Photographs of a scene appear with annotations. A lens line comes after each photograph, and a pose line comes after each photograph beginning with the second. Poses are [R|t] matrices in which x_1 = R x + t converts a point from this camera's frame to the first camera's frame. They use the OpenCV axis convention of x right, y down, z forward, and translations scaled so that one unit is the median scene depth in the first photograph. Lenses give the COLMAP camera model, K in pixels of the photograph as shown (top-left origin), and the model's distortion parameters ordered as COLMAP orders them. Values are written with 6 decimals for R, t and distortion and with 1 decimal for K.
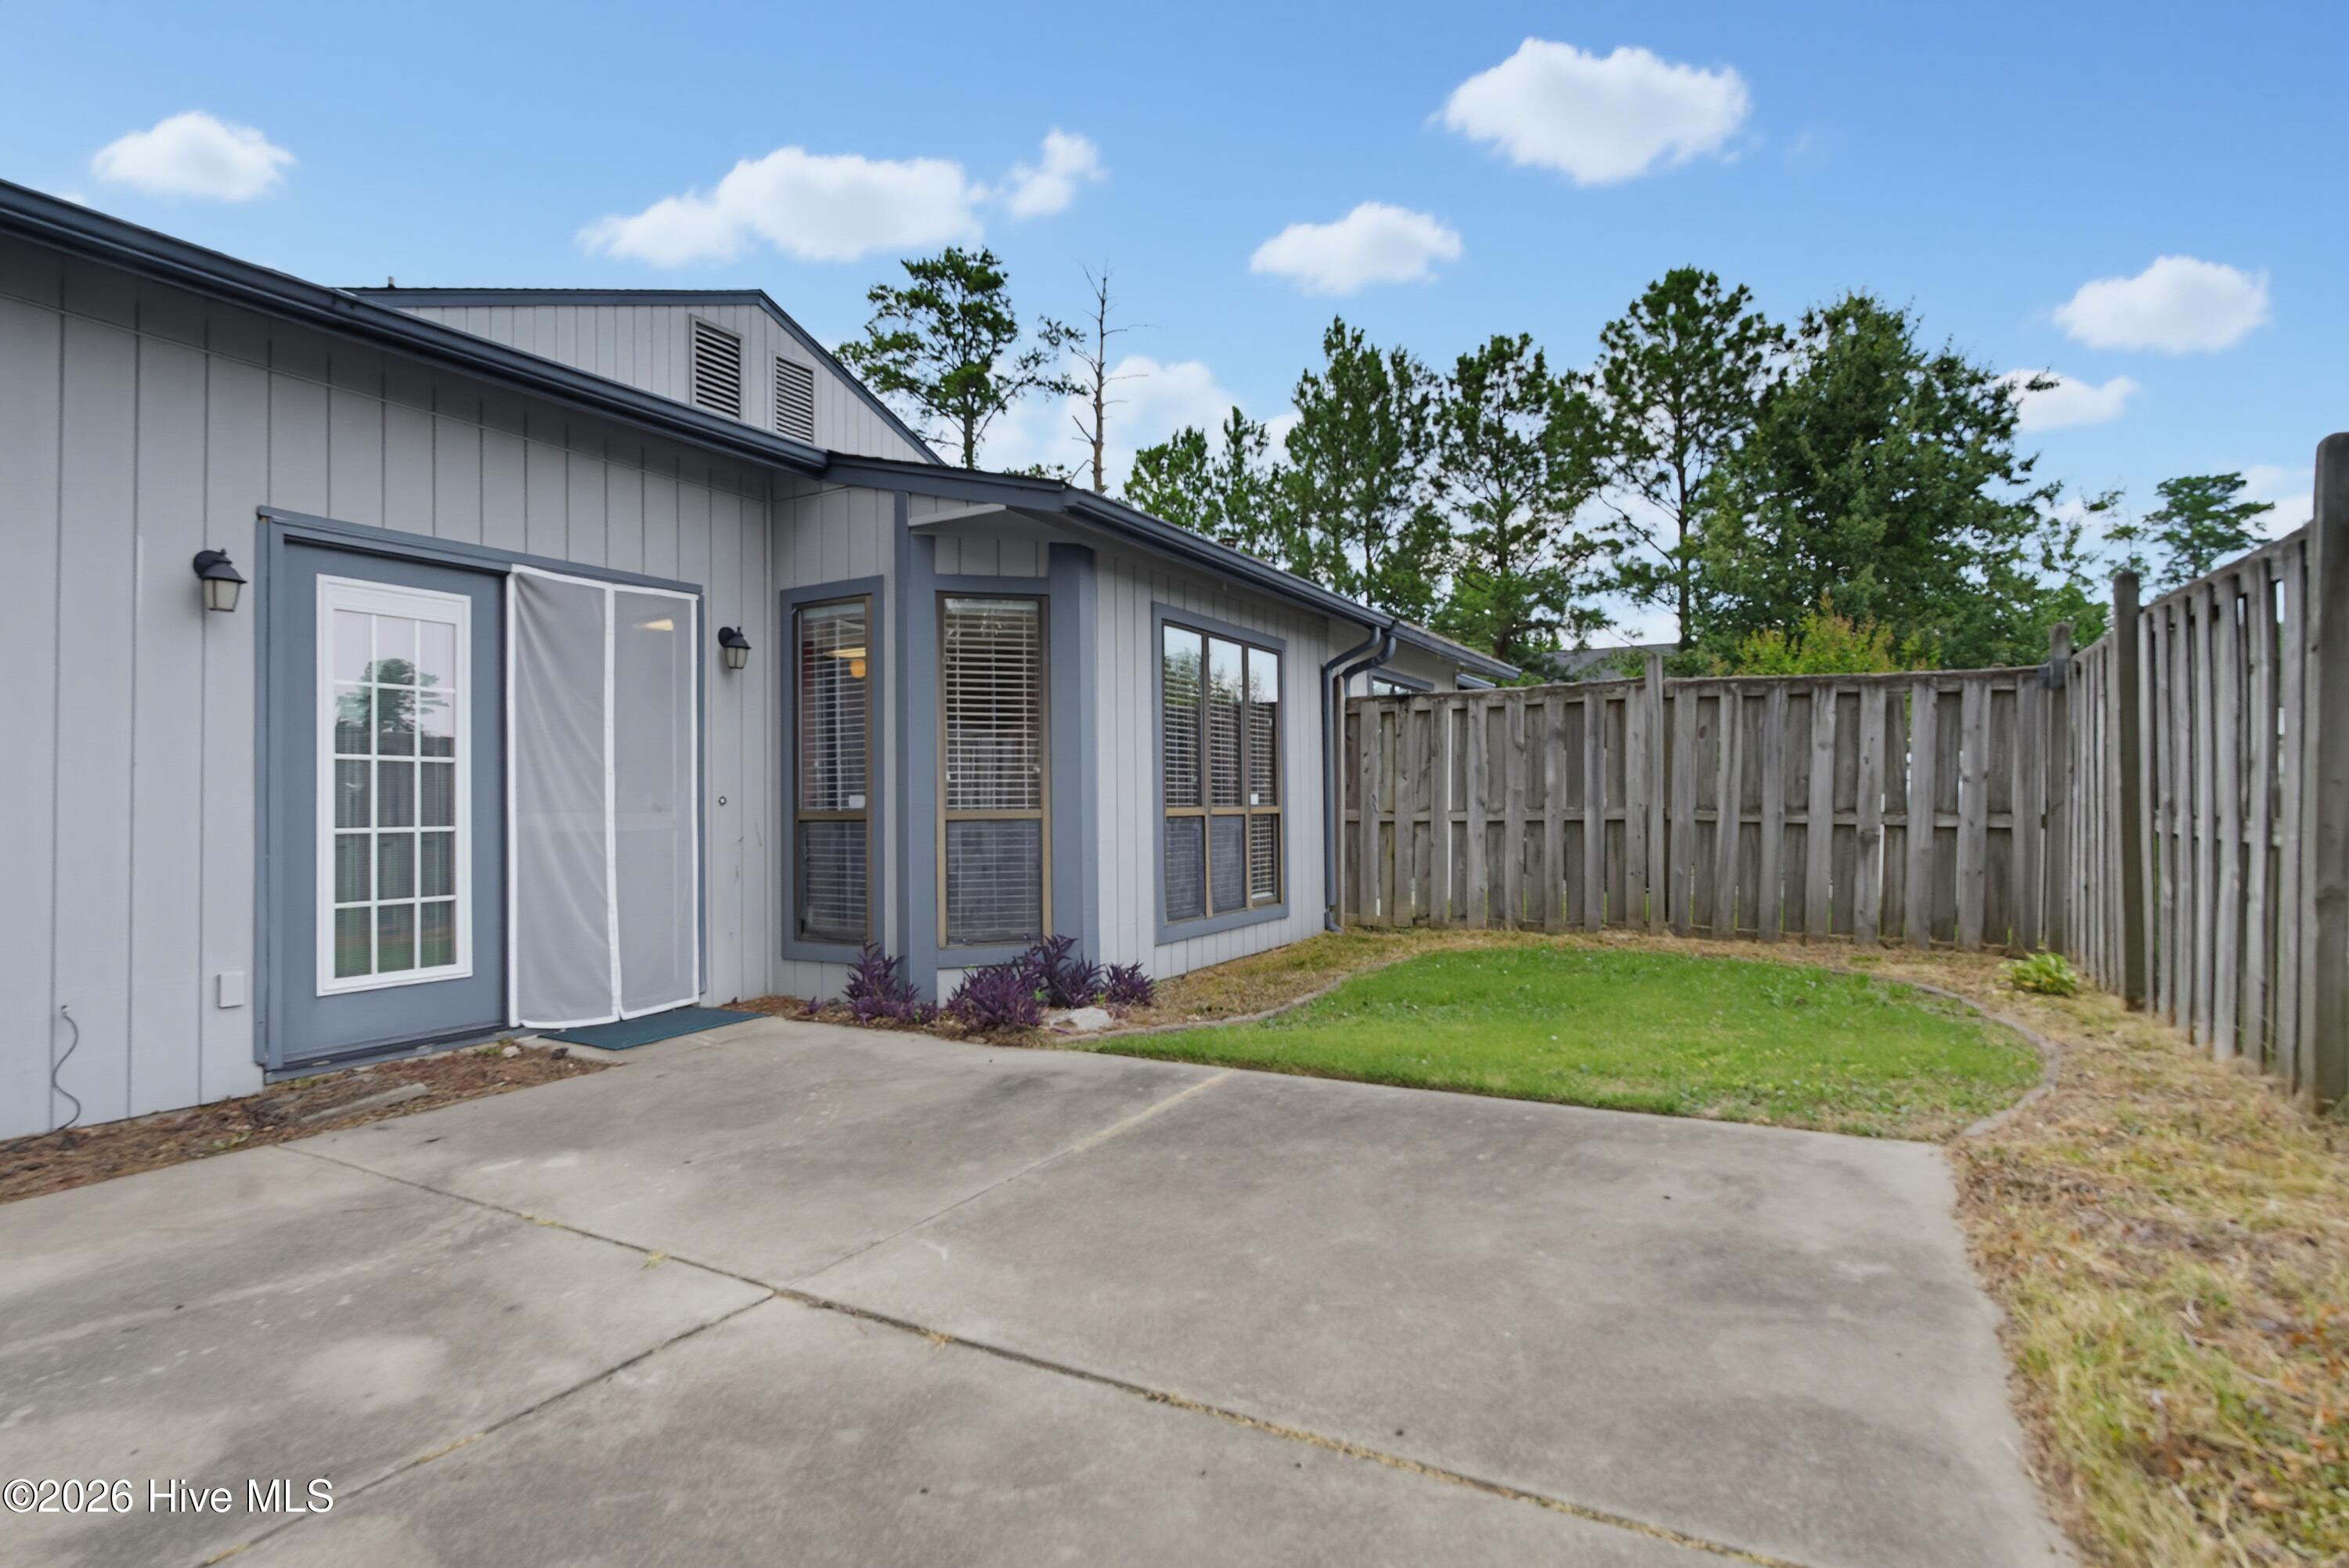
lens RADIAL K [[1172.8, 0, 1173.4], [0, 1172.8, 789.6], [0, 0, 1]] dist [-0.001008, 0.000297]
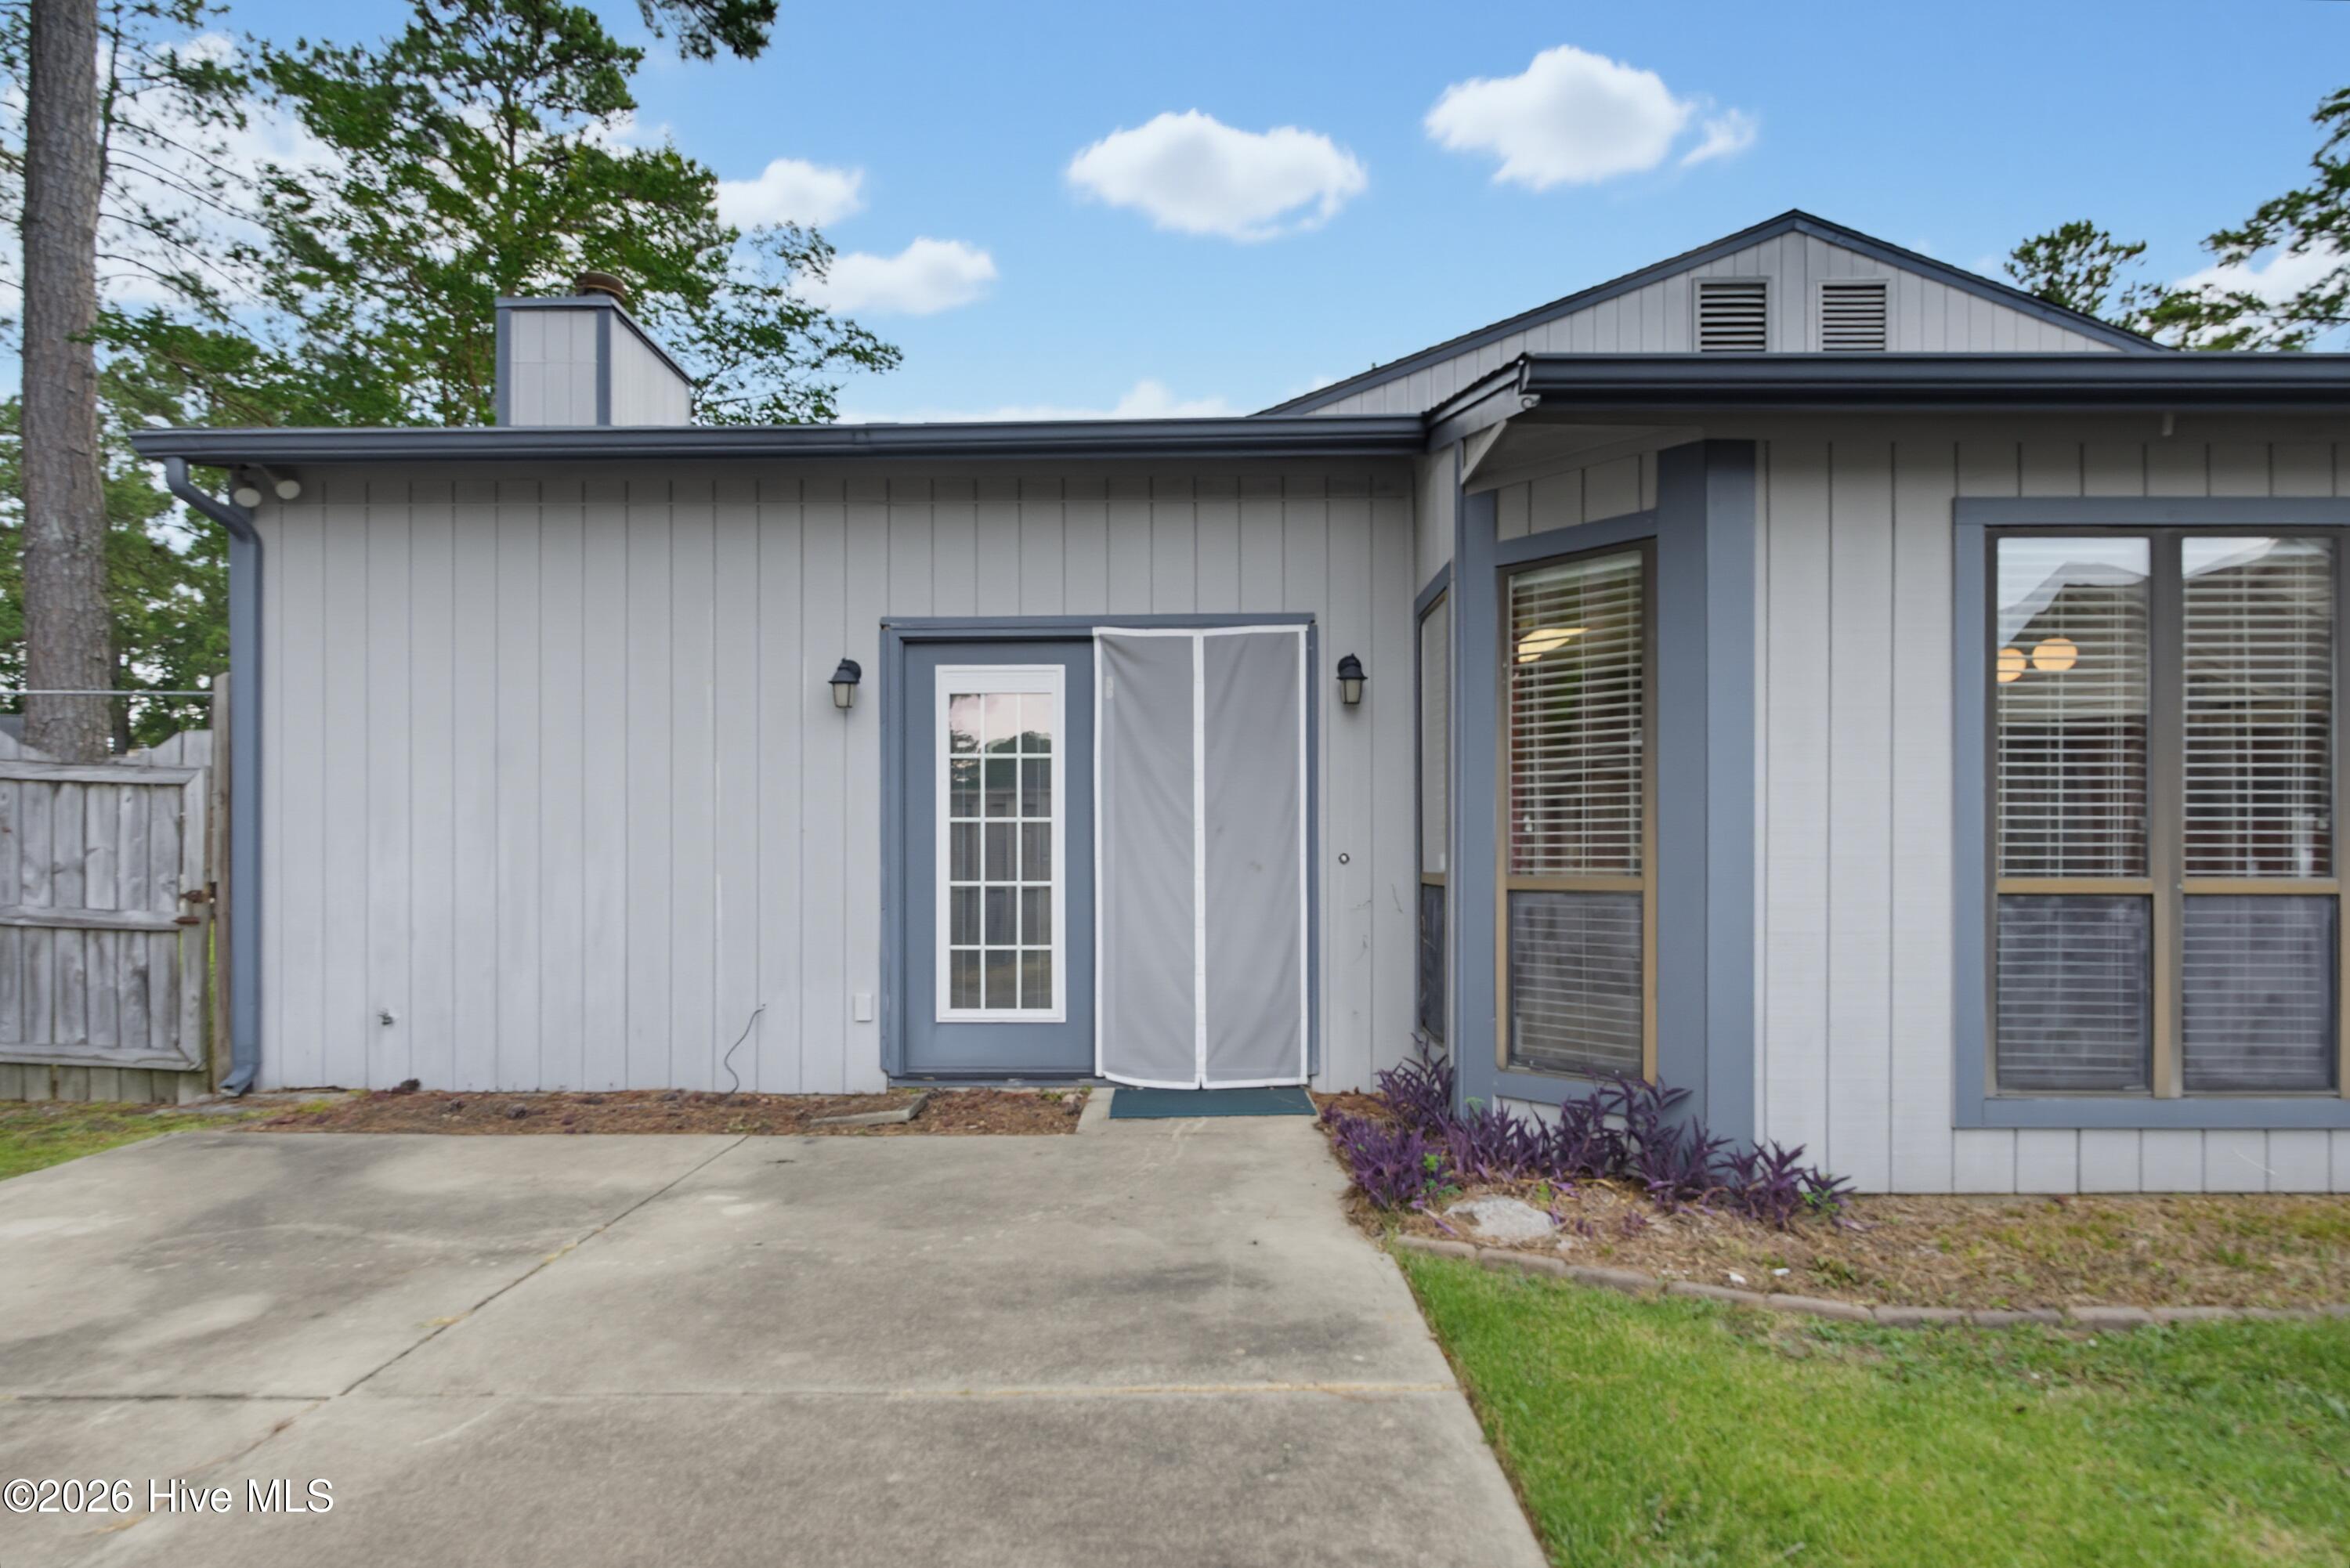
lens RADIAL K [[1209.0, 0, 1175.0], [0, 1209.0, 859.7], [0, 0, 1]] dist [-0.001154, 0.000181]
pose [[0.481896, 0.011937, -0.876147, 0.405379], [0.007715, 0.999811, 0.017865, -0.007373], [0.876194, -0.015368, 0.481713, 0.550230]]
